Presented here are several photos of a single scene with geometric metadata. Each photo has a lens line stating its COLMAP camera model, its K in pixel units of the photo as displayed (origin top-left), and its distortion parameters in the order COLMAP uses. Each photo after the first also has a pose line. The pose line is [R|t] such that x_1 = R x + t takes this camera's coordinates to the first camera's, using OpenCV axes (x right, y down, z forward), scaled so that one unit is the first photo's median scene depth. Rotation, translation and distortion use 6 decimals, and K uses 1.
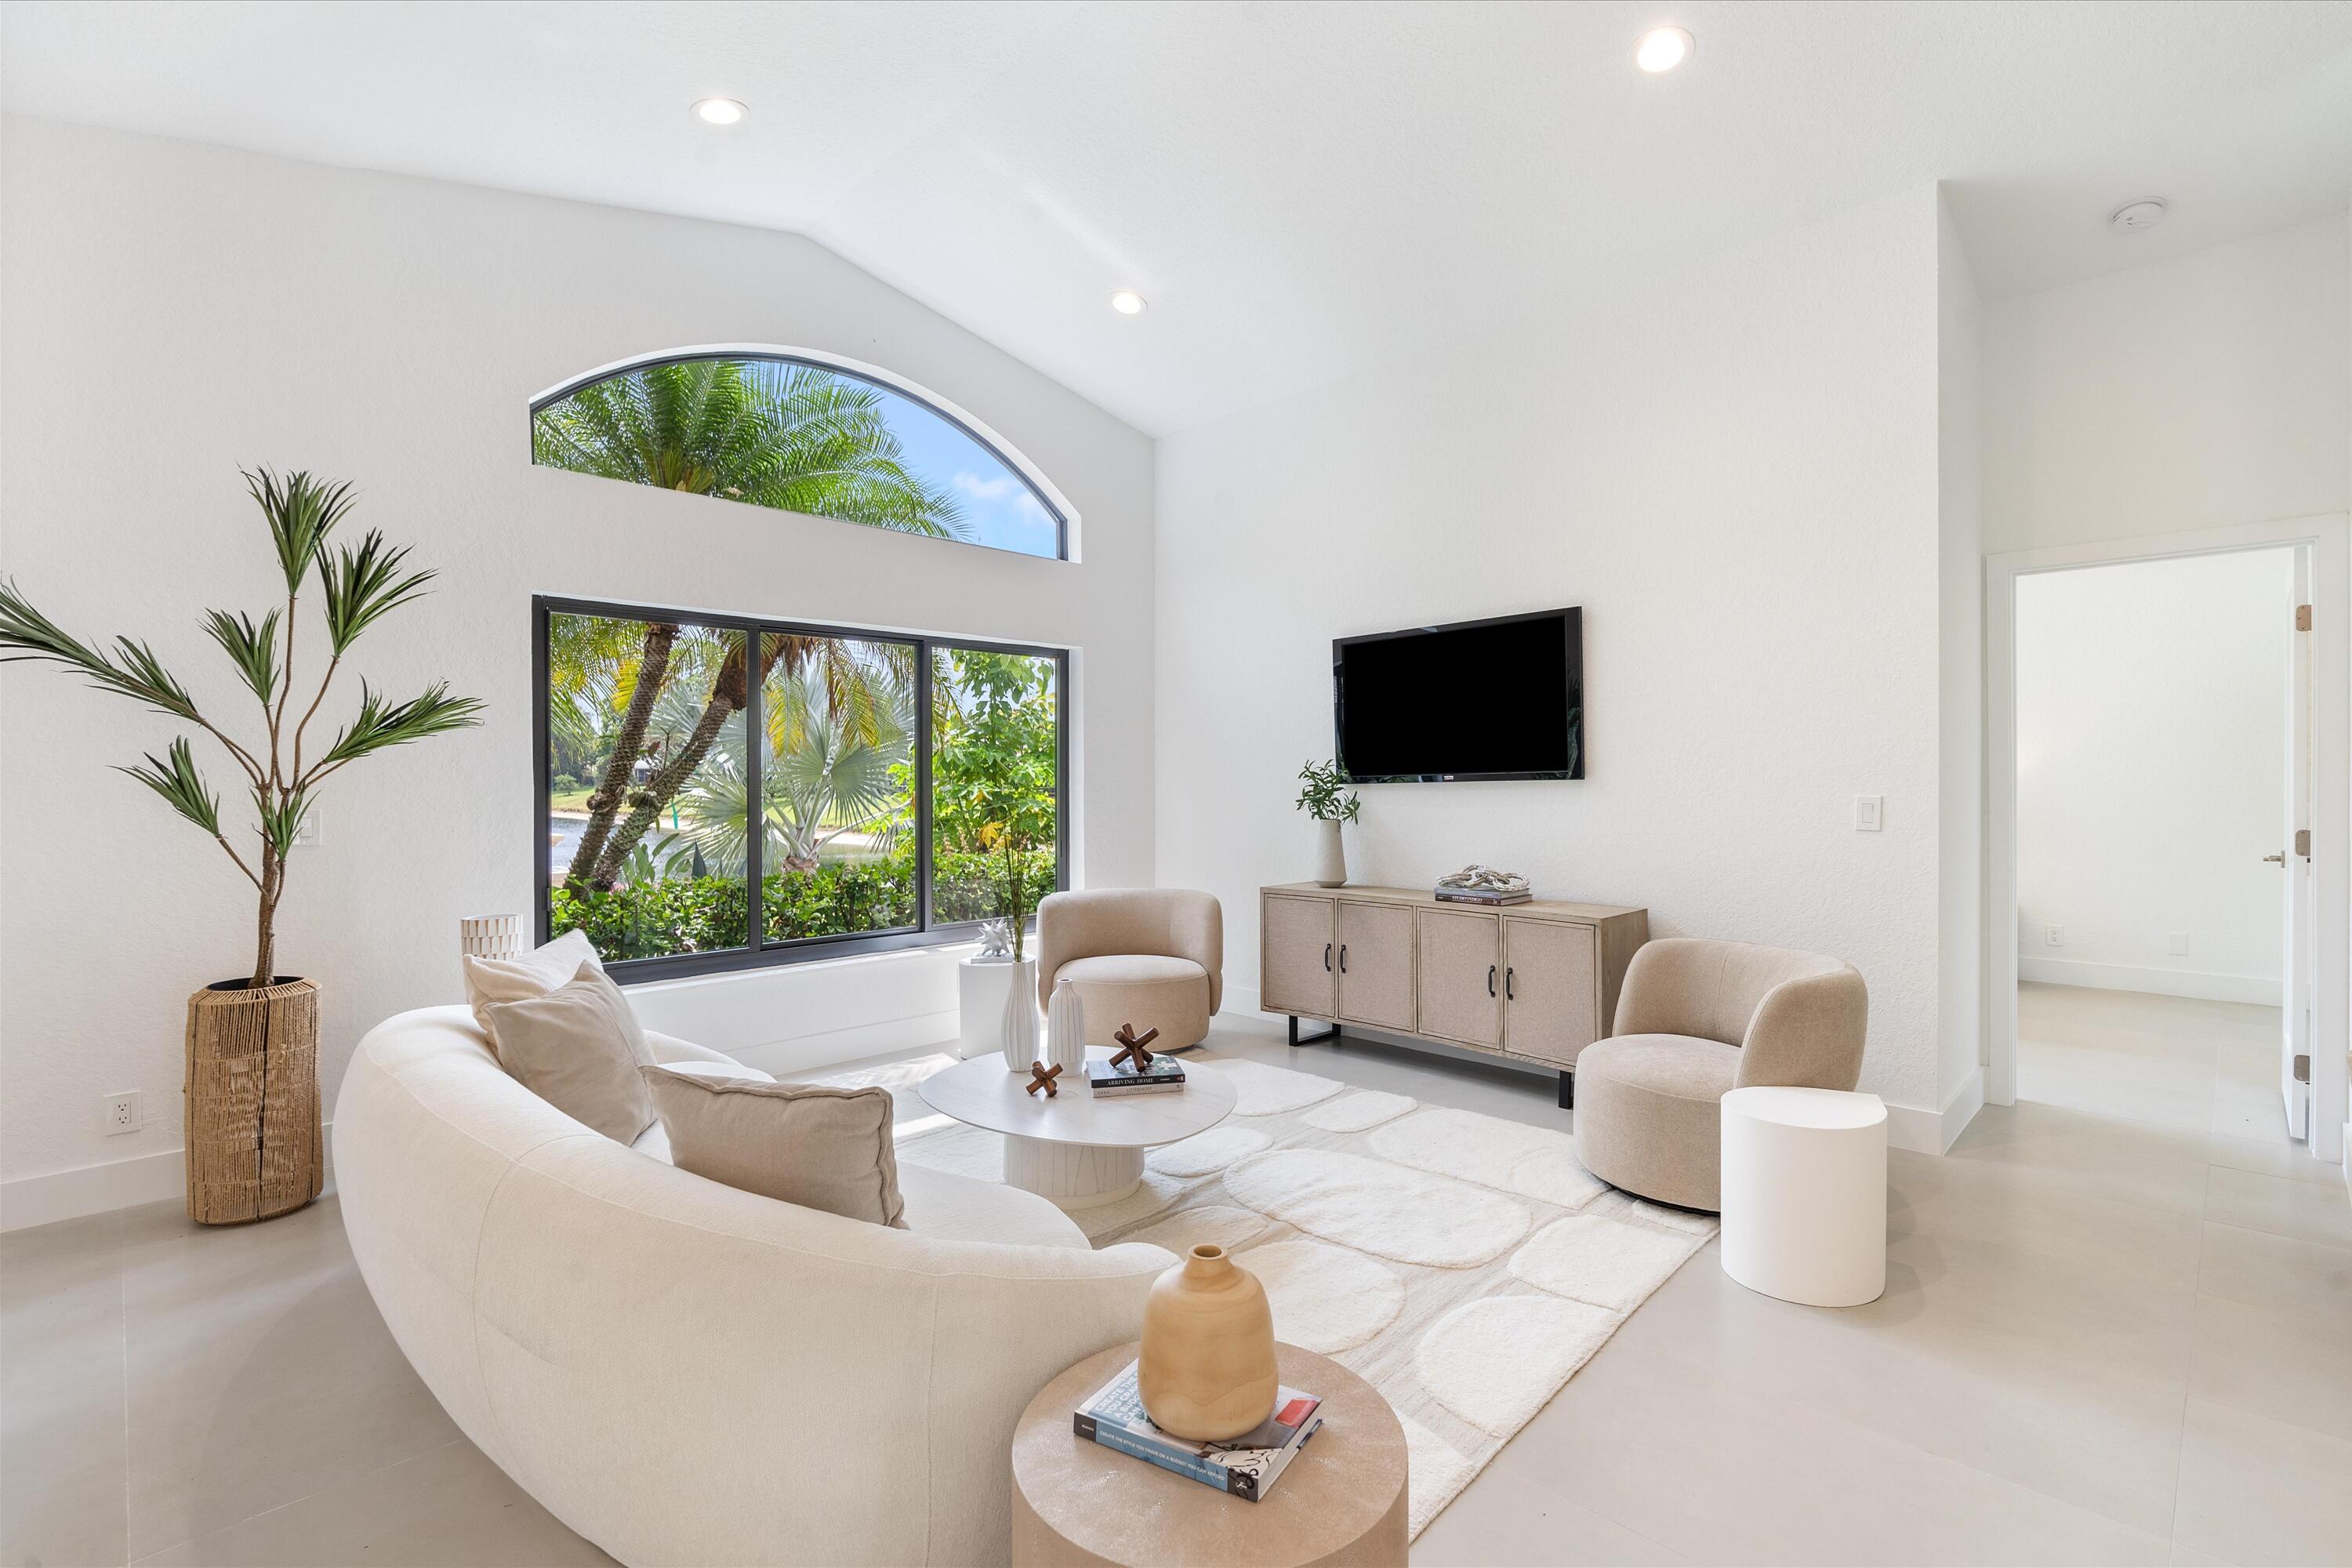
lens RADIAL K [[1072.7, 0, 1201.7], [0, 1072.7, 782.5], [0, 0, 1]] dist [-0.002518, 0.000156]
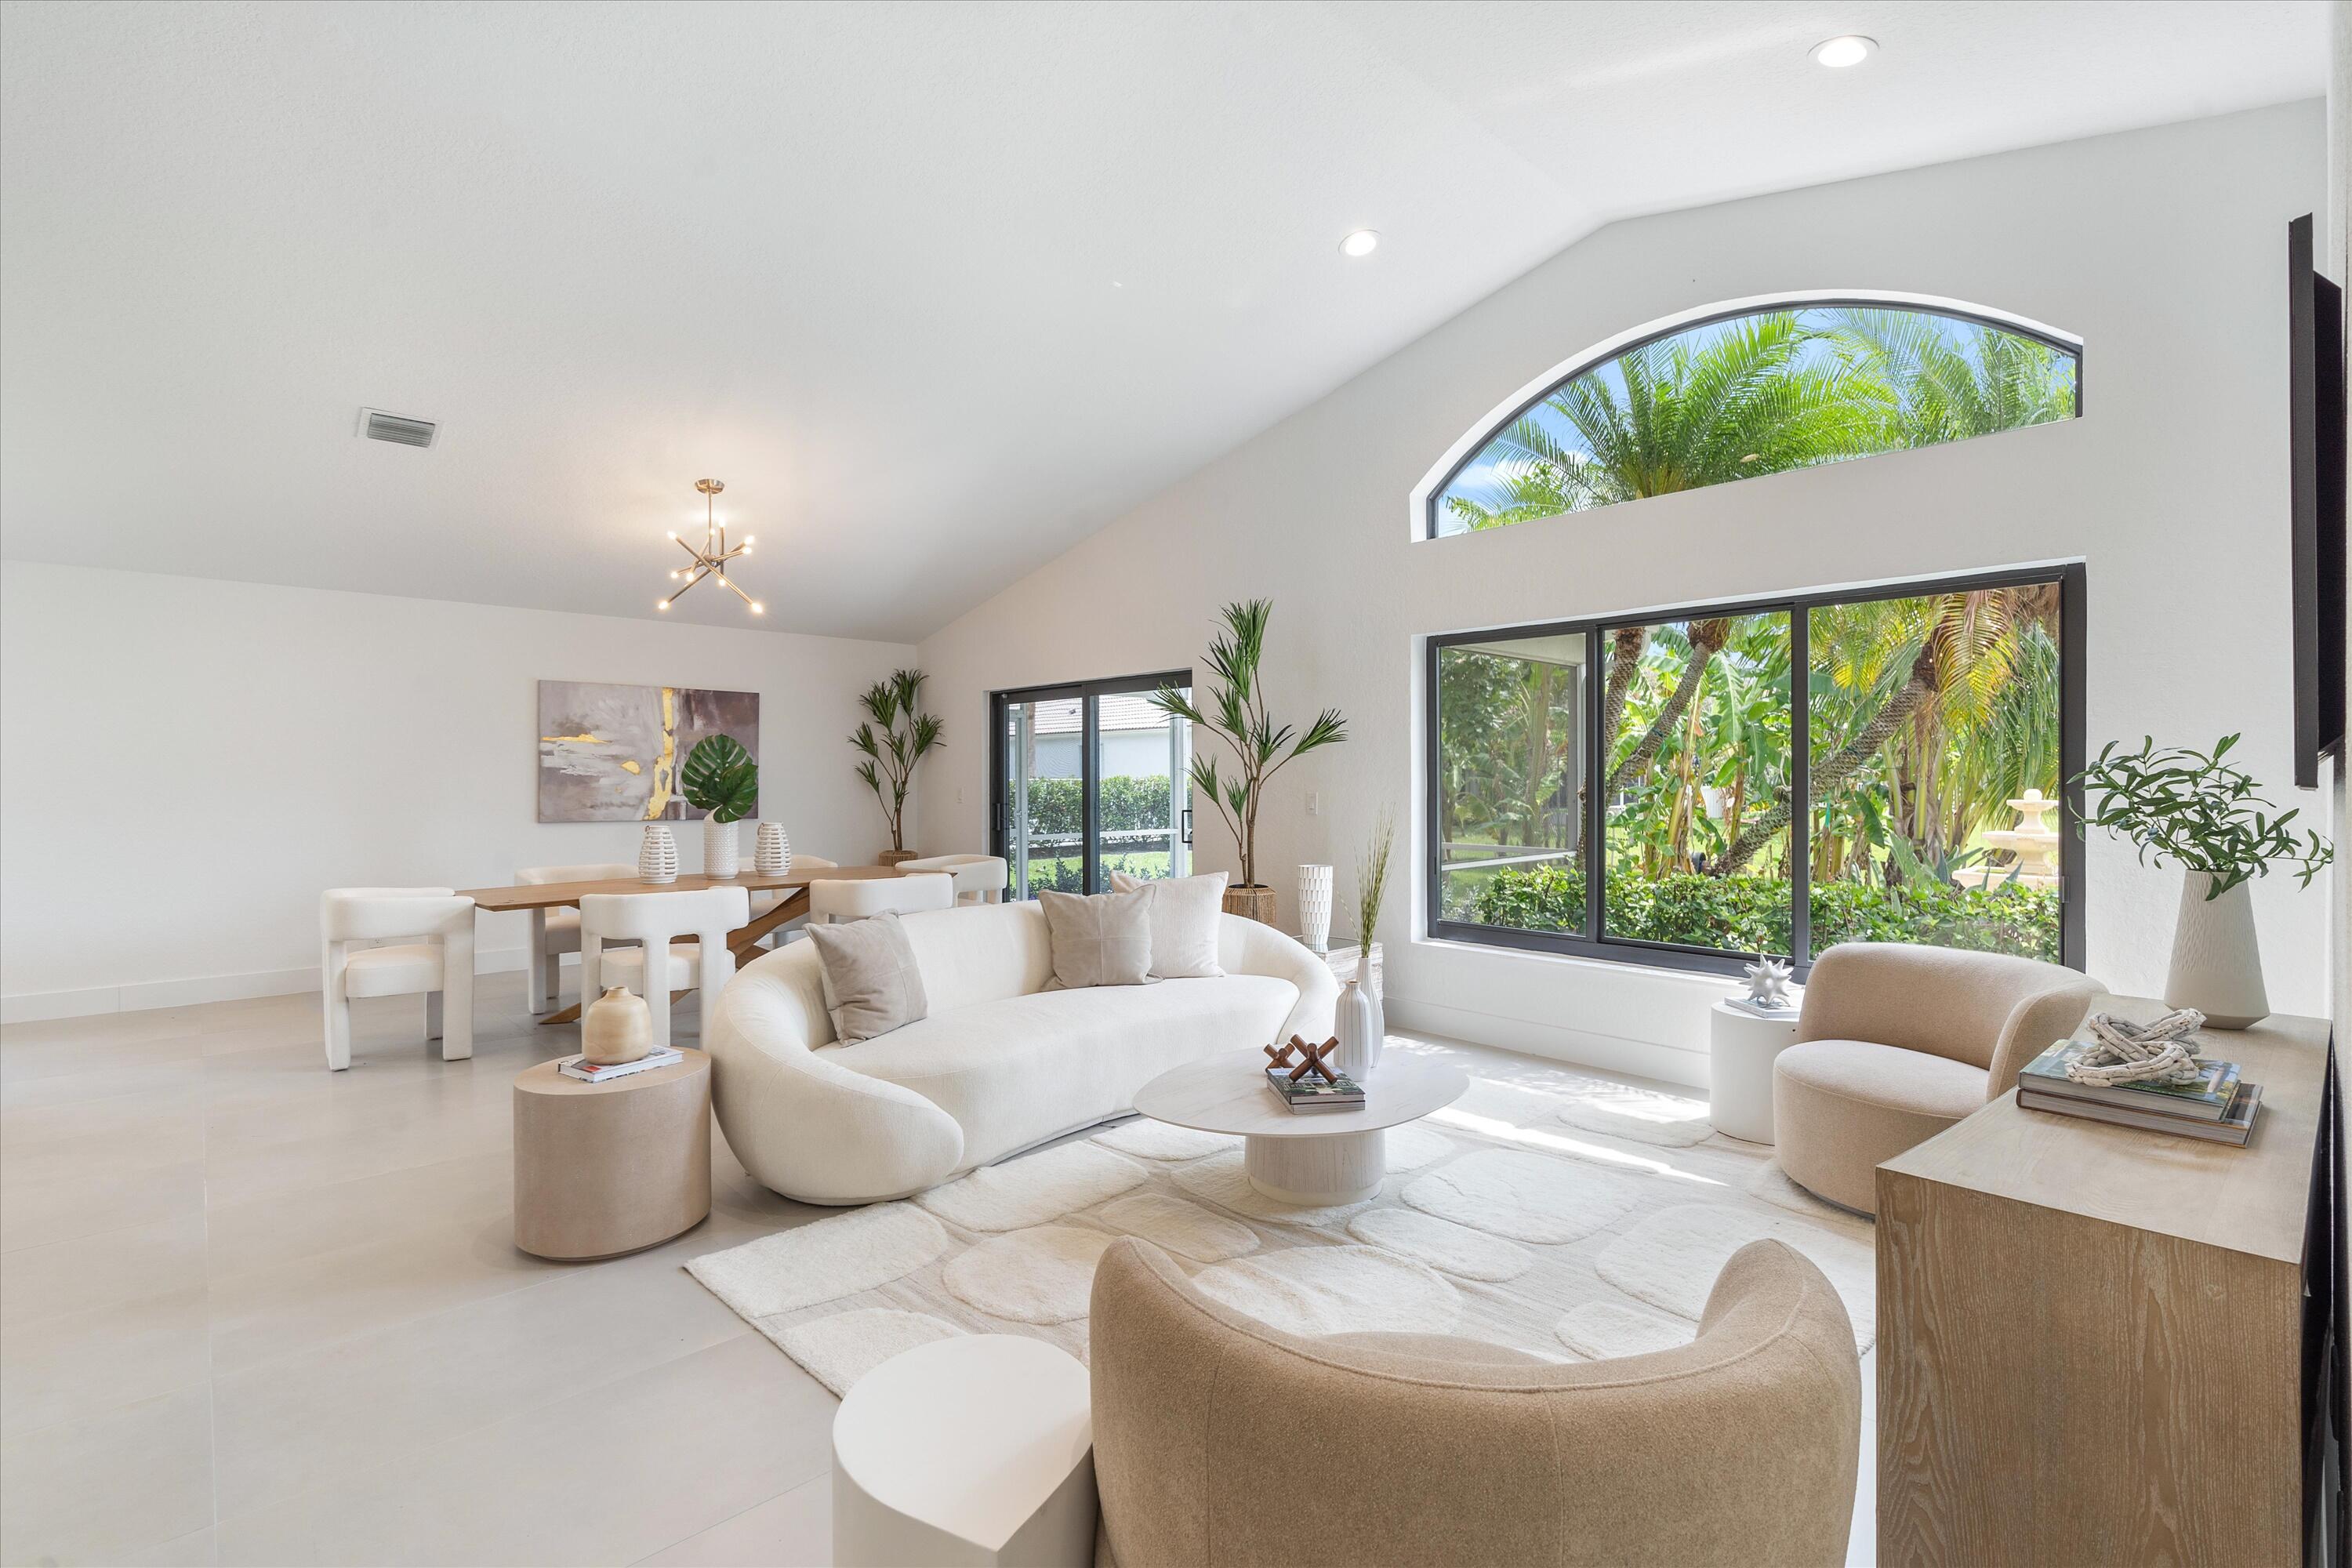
lens RADIAL K [[1072.7, 0, 1196.9], [0, 1072.7, 775.9], [0, 0, 1]] dist [-0.002518, 0.000156]
pose [[-0.043044, 0.004790, -0.999062, 0.694941], [-0.005442, 0.999973, 0.005029, -0.005488], [0.999058, 0.005653, -0.043017, 0.733232]]
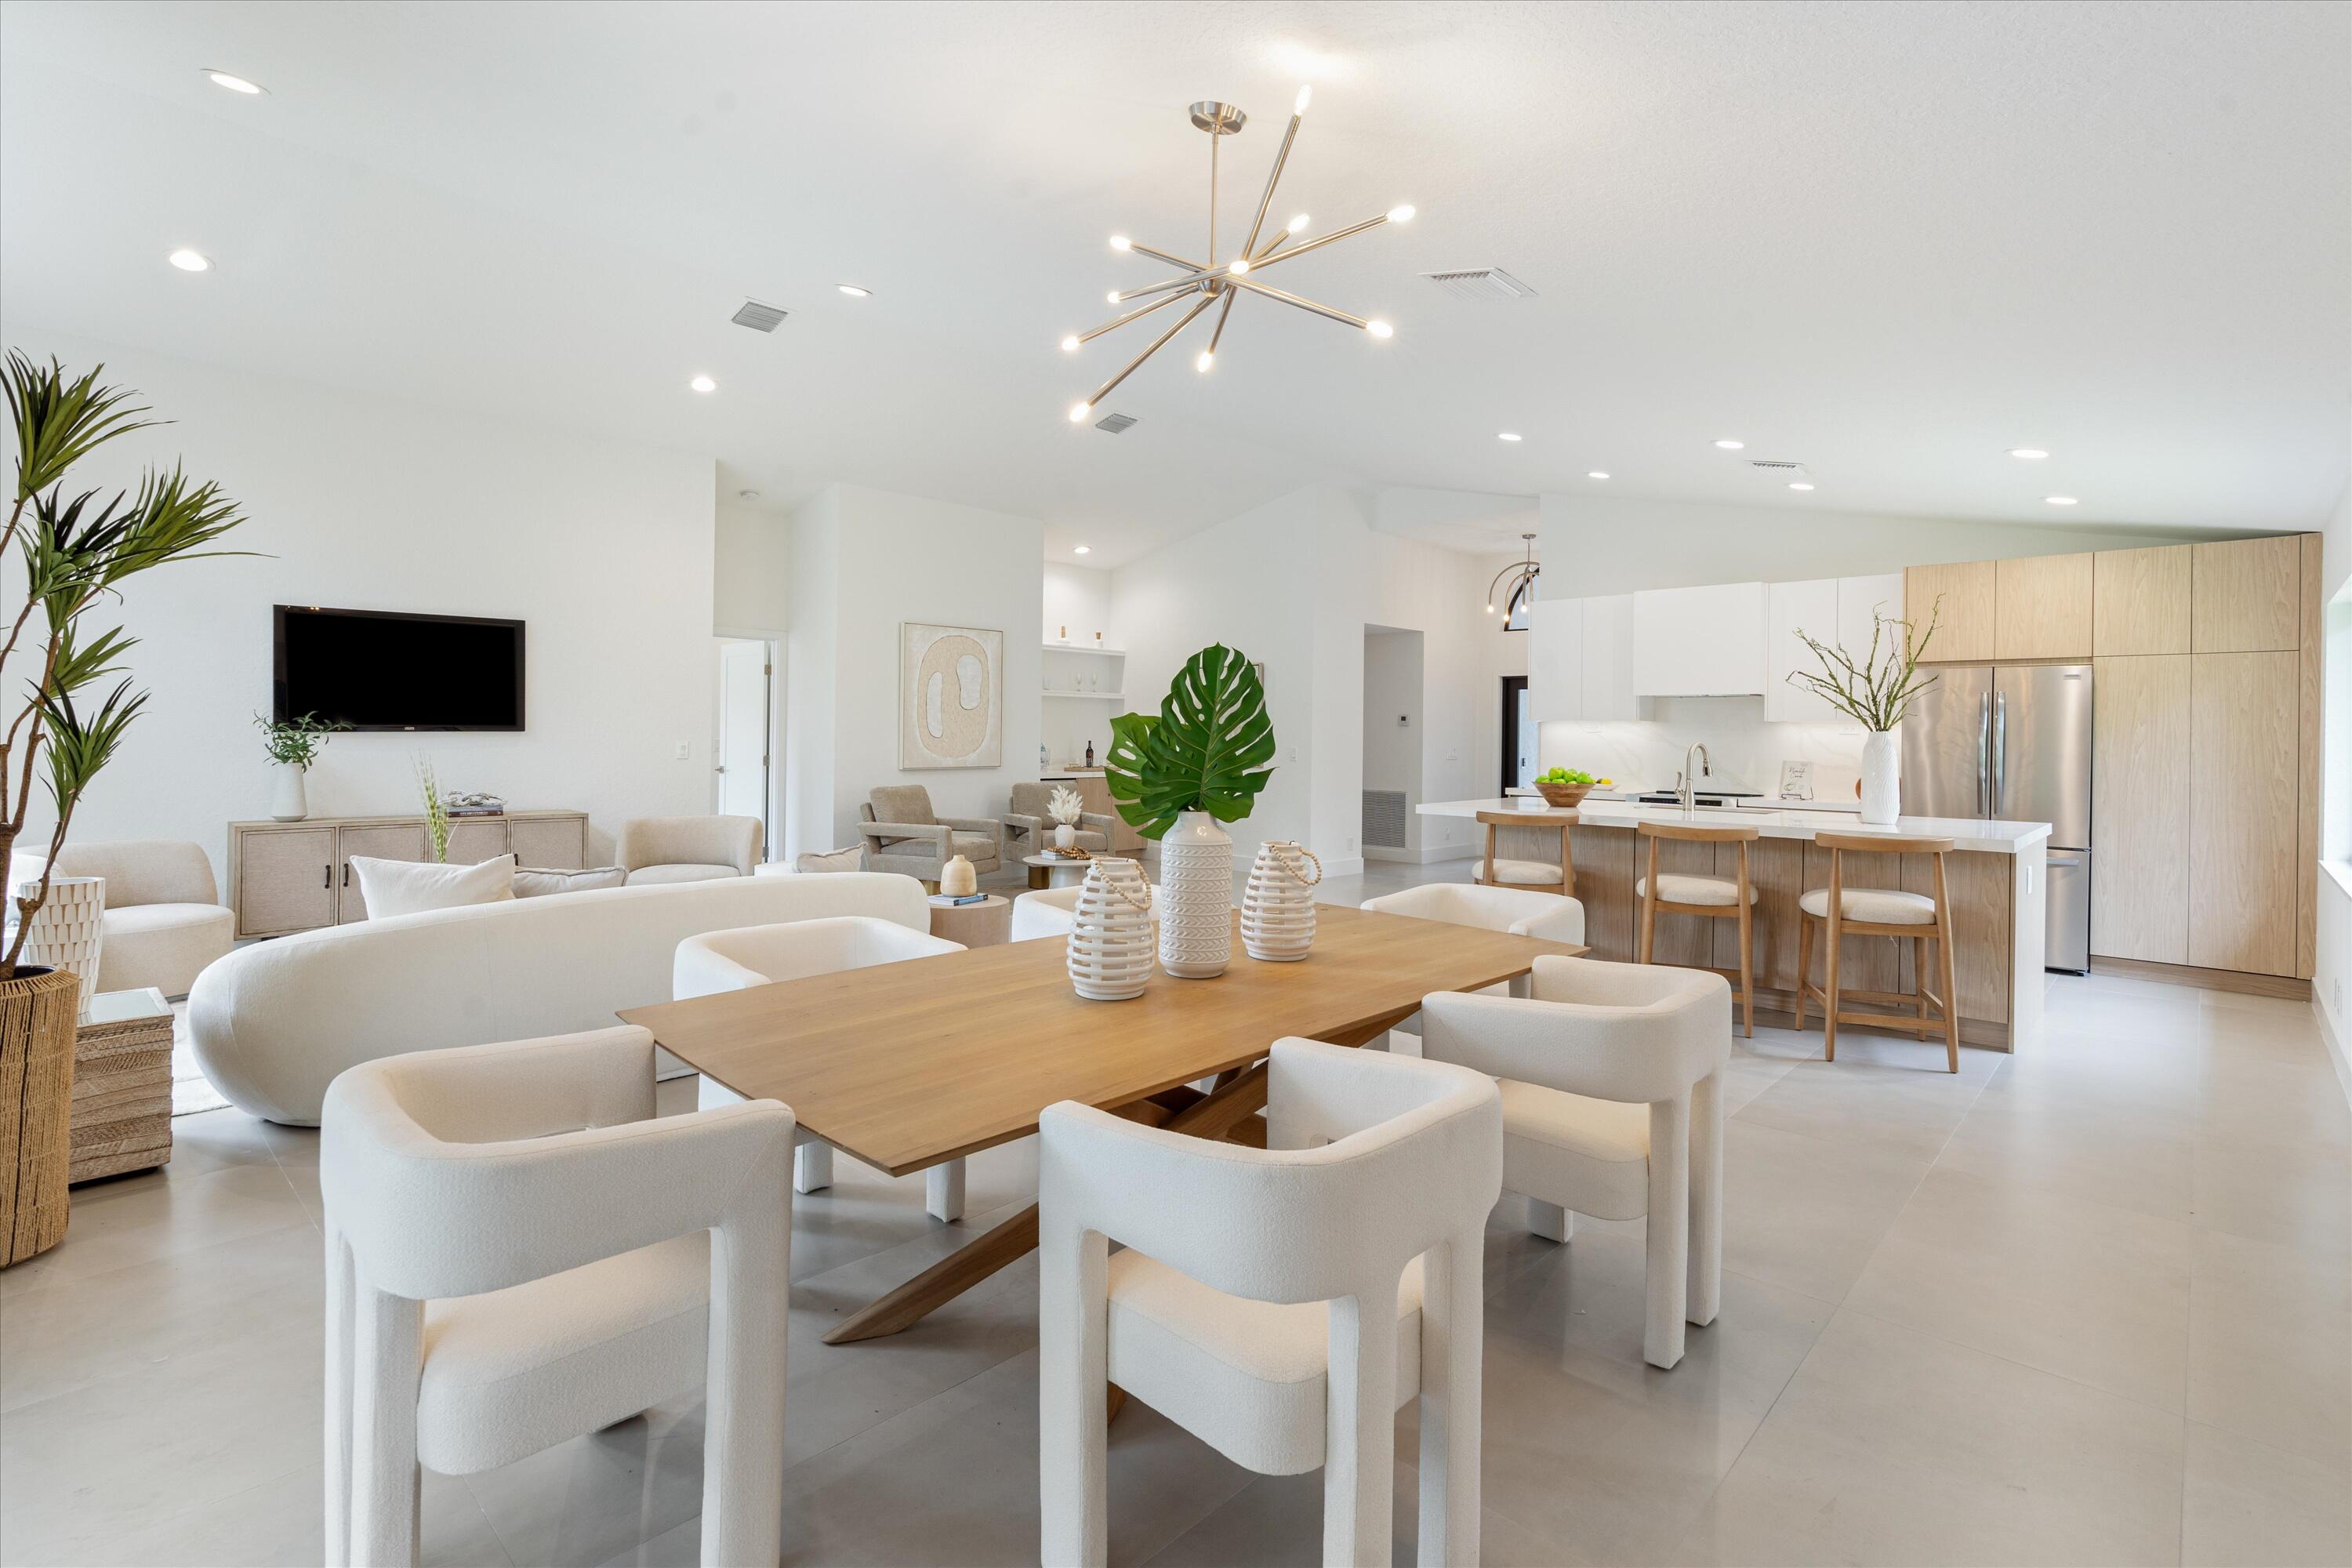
lens RADIAL K [[1127.2, 0, 1151.5], [0, 1127.2, 724.3], [0, 0, 1]] dist [0.001086, 0.000084]
pose [[0.007081, 0.014896, 0.999864, -1.382106], [-0.008132, 0.999857, -0.014838, 0.004300], [-0.999942, -0.008026, 0.007201, 0.089532]]
